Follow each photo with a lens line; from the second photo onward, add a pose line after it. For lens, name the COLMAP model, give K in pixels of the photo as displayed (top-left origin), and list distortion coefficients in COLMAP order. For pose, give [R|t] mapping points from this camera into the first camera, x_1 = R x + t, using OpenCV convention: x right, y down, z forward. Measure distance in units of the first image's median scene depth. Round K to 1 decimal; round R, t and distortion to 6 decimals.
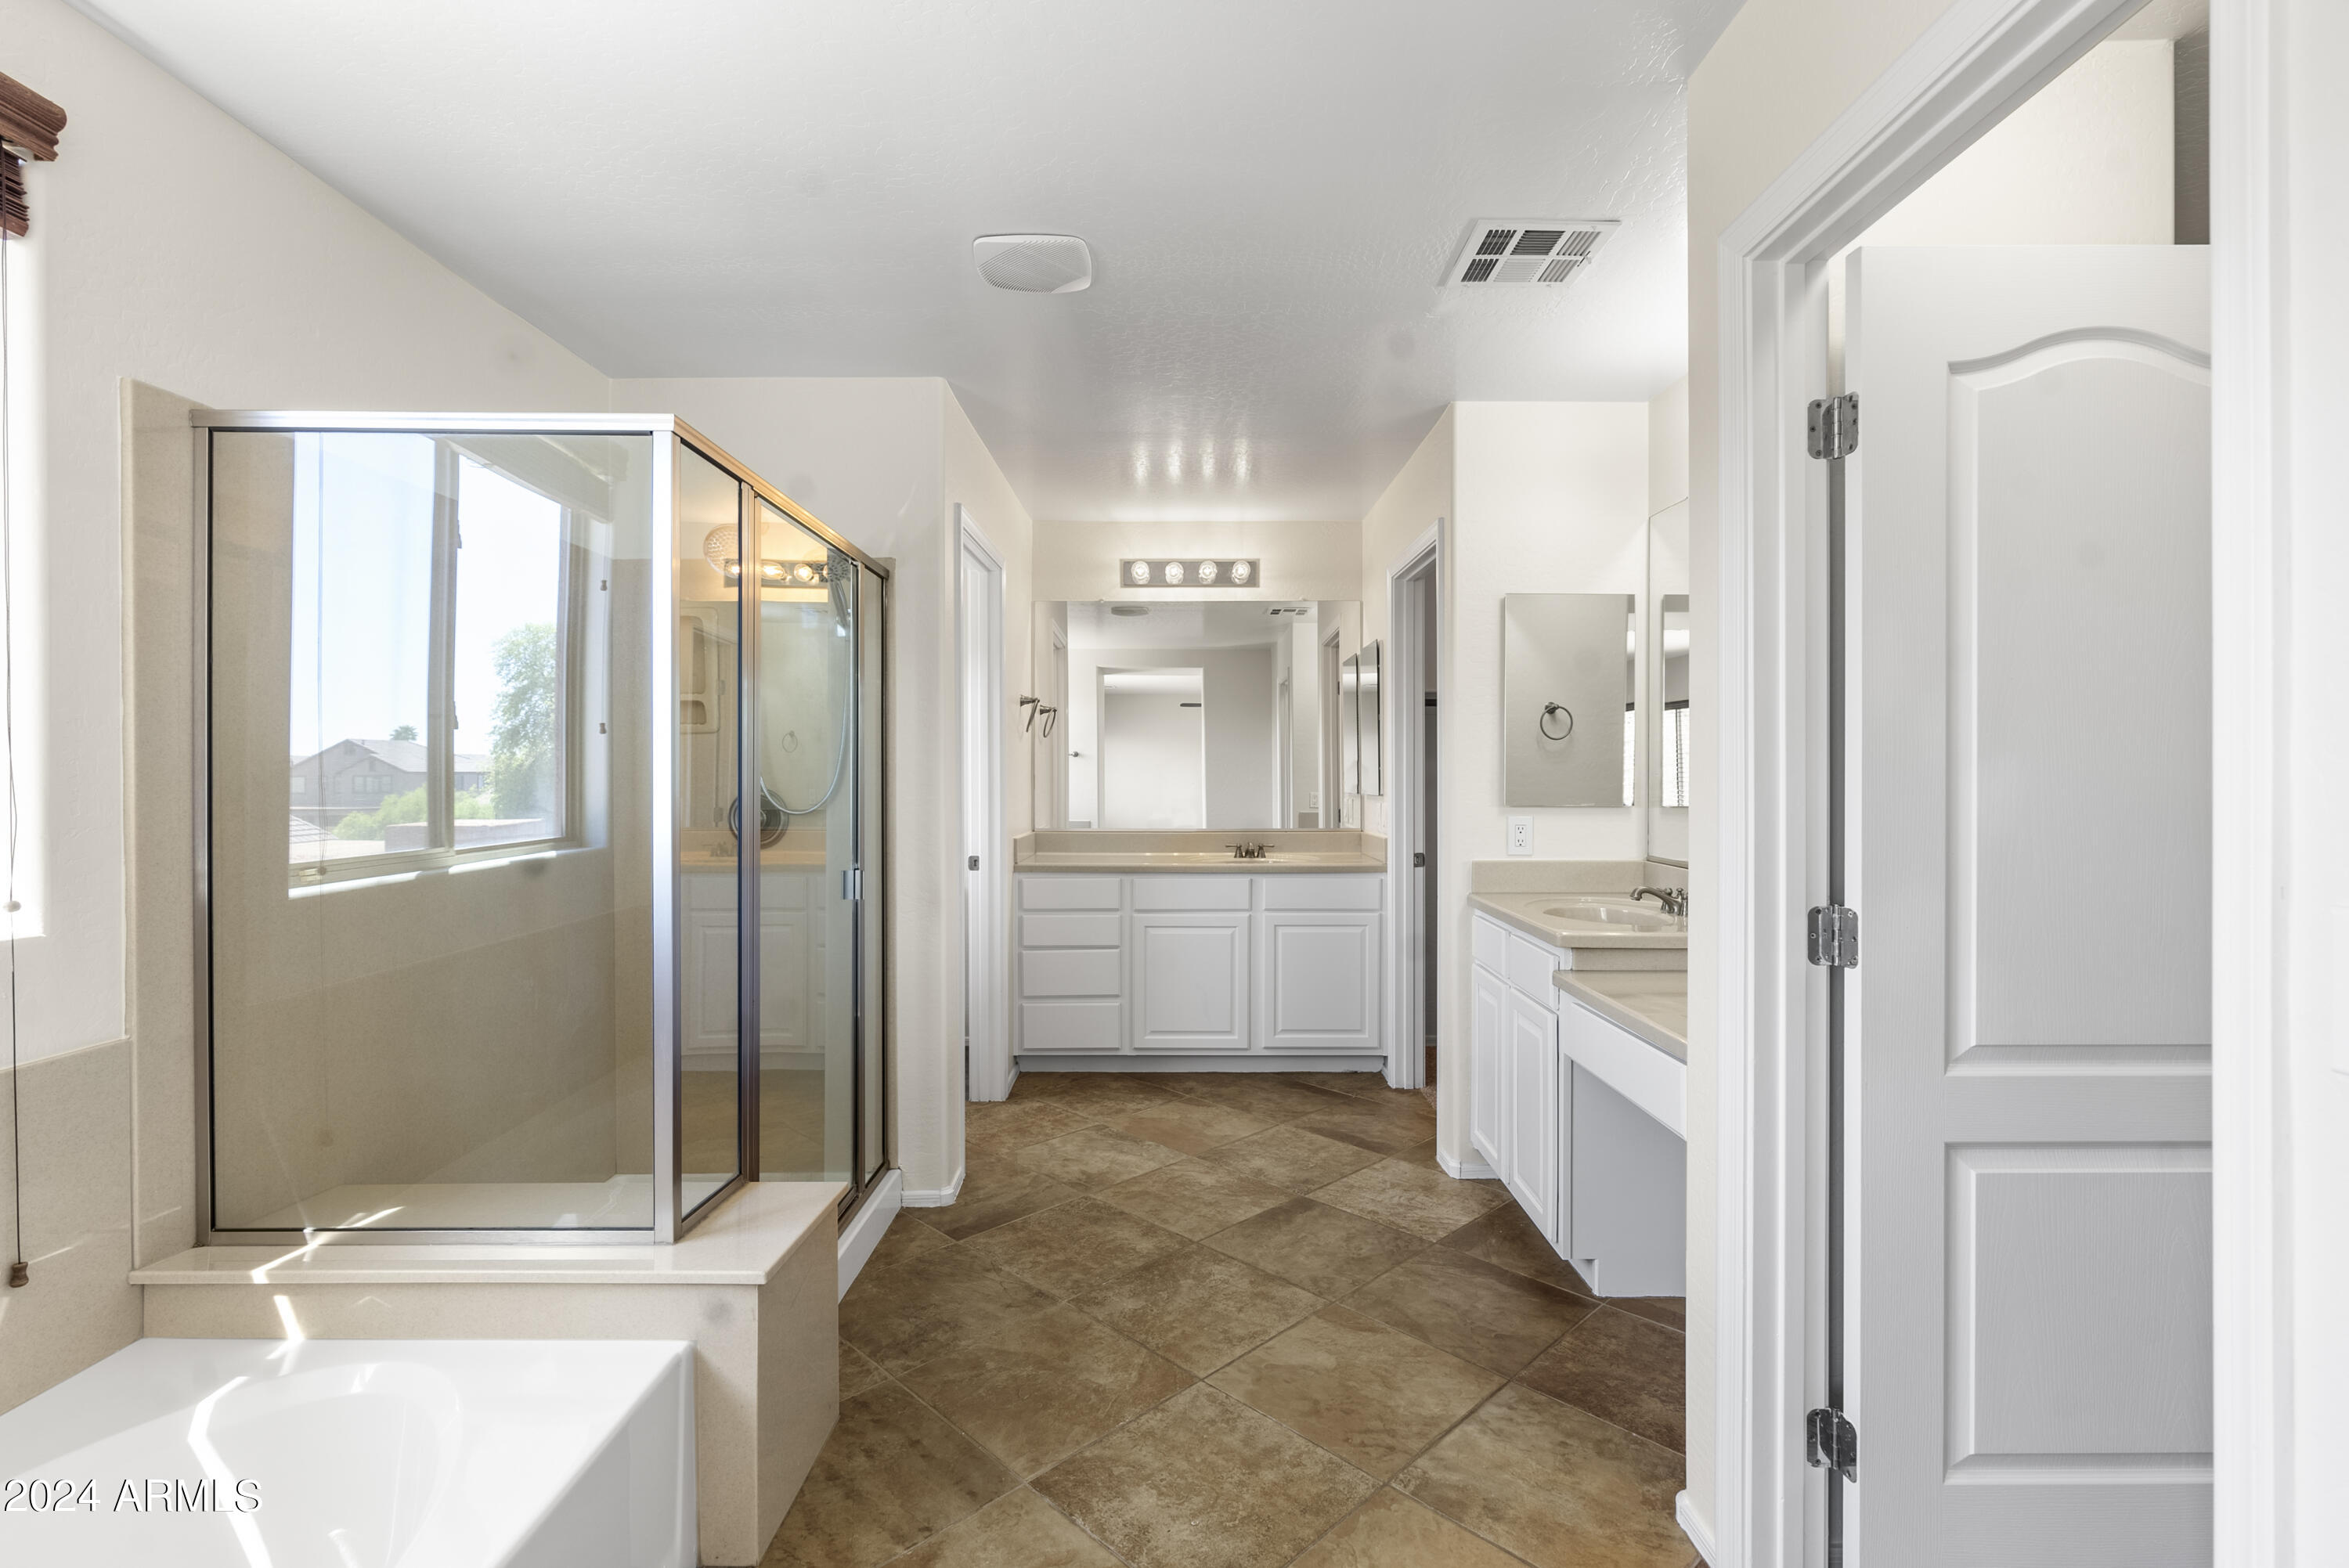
lens RADIAL K [[1074.4, 0, 1178.6], [0, 1074.4, 775.0], [0, 0, 1]] dist [-0.010213, 0.004162]
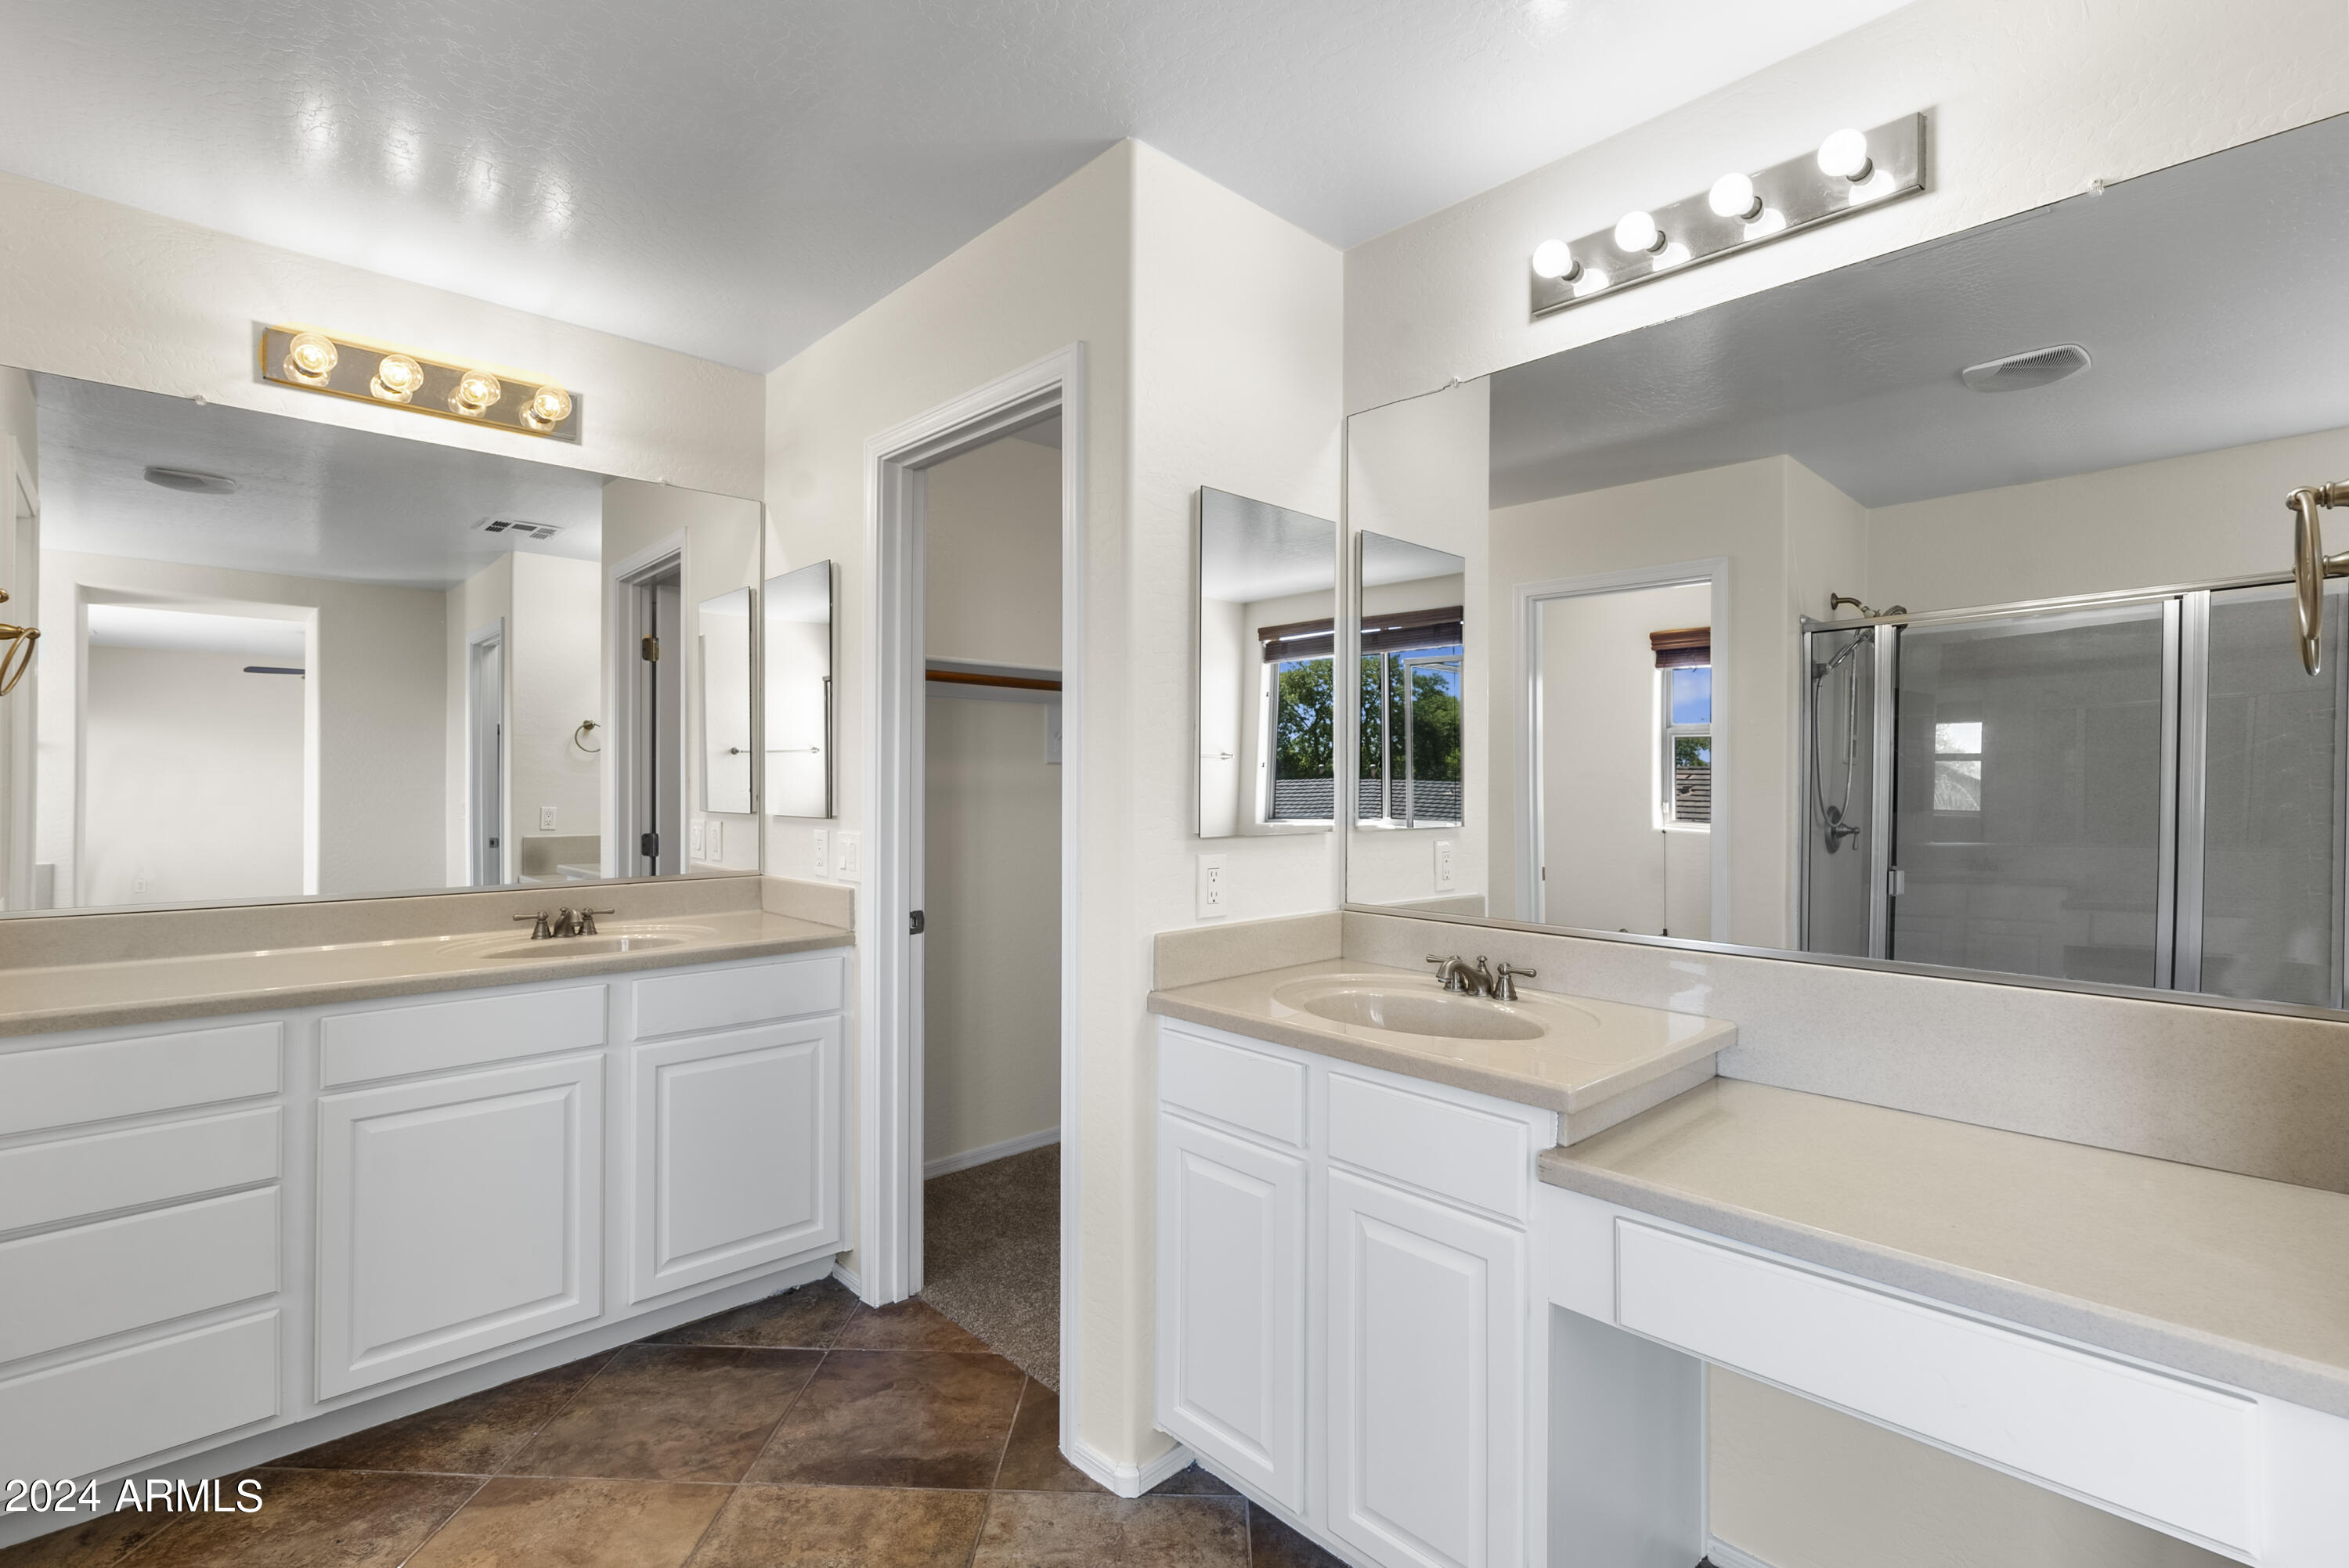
lens RADIAL K [[1074.4, 0, 1170.1], [0, 1074.4, 765.3], [0, 0, 1]] dist [-0.010213, 0.004162]
pose [[0.726474, 0.009277, 0.687132, -0.082161], [-0.001156, 0.999924, -0.012277, -0.002876], [-0.687193, 0.008124, 0.726429, 0.390944]]
